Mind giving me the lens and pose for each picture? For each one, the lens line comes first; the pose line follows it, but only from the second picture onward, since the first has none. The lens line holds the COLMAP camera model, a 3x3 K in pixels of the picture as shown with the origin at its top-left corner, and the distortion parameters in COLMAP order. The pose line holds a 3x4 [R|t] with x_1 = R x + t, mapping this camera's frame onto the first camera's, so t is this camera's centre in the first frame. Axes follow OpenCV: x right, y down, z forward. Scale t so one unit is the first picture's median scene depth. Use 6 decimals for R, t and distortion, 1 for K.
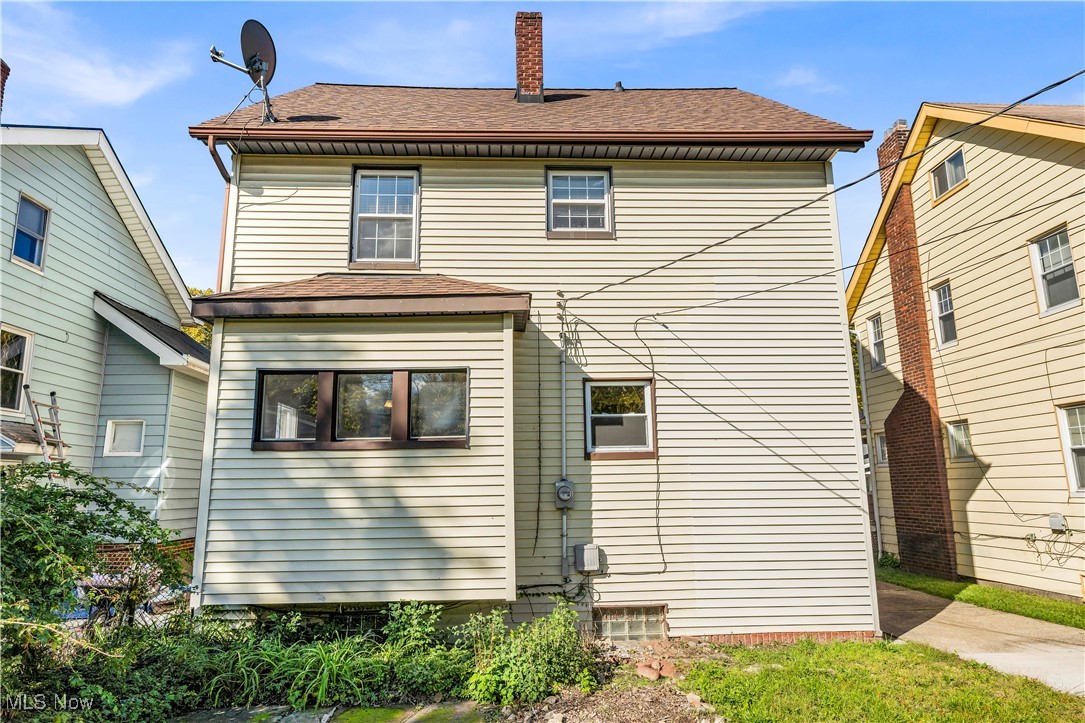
lens RADIAL K [[641.4, 0, 537.9], [0, 641.4, 359.4], [0, 0, 1]] dist [-0.001470, 0.001766]
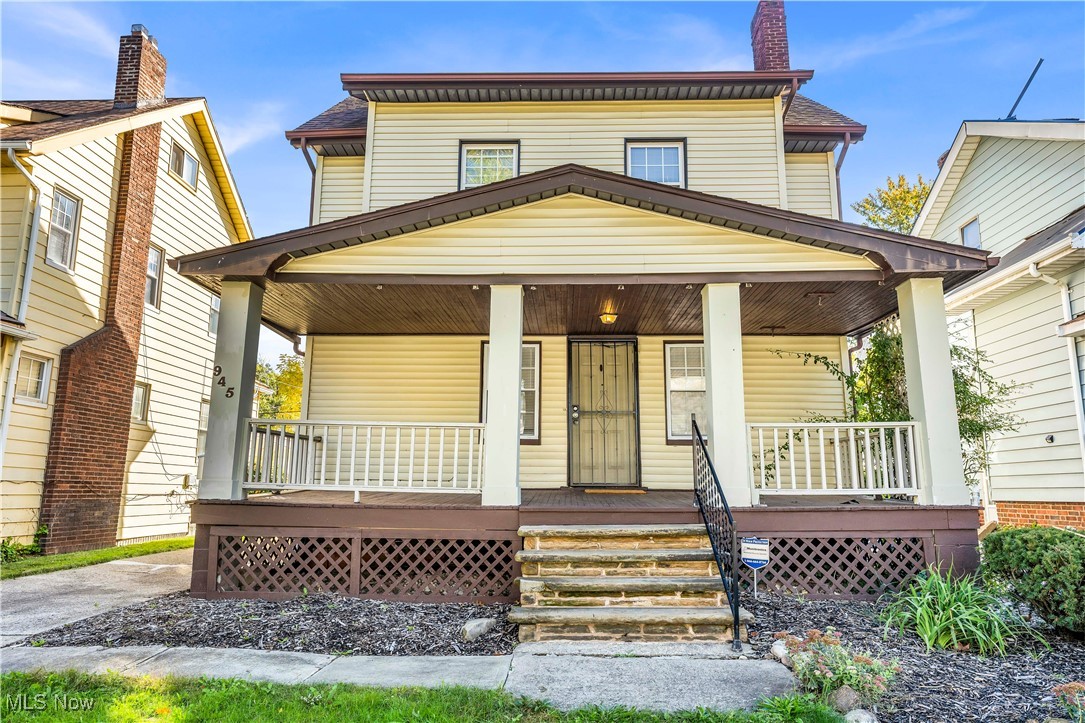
lens RADIAL K [[667.9, 0, 541.3], [0, 667.9, 367.9], [0, 0, 1]] dist [-0.002233, 0.004145]
pose [[-0.998019, 0.006156, 0.062609, -0.030734], [-0.017573, 0.928311, -0.371390, 0.453263], [-0.060407, -0.371754, -0.926364, 1.952073]]
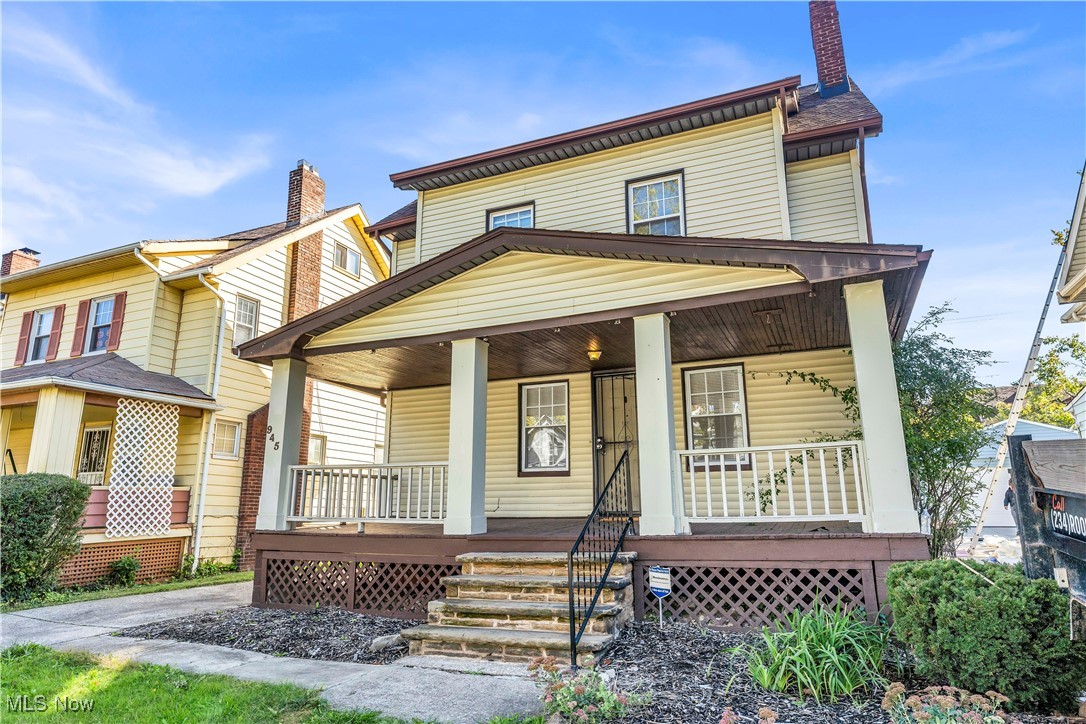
lens RADIAL K [[642.0, 0, 543.2], [0, 642.0, 364.3], [0, 0, 1]] dist [-0.001470, 0.001766]
pose [[-0.906402, 0.103635, 0.409507, -0.280759], [-0.076594, 0.913046, -0.400599, 0.444548], [-0.415414, -0.394470, -0.819649, 1.925664]]
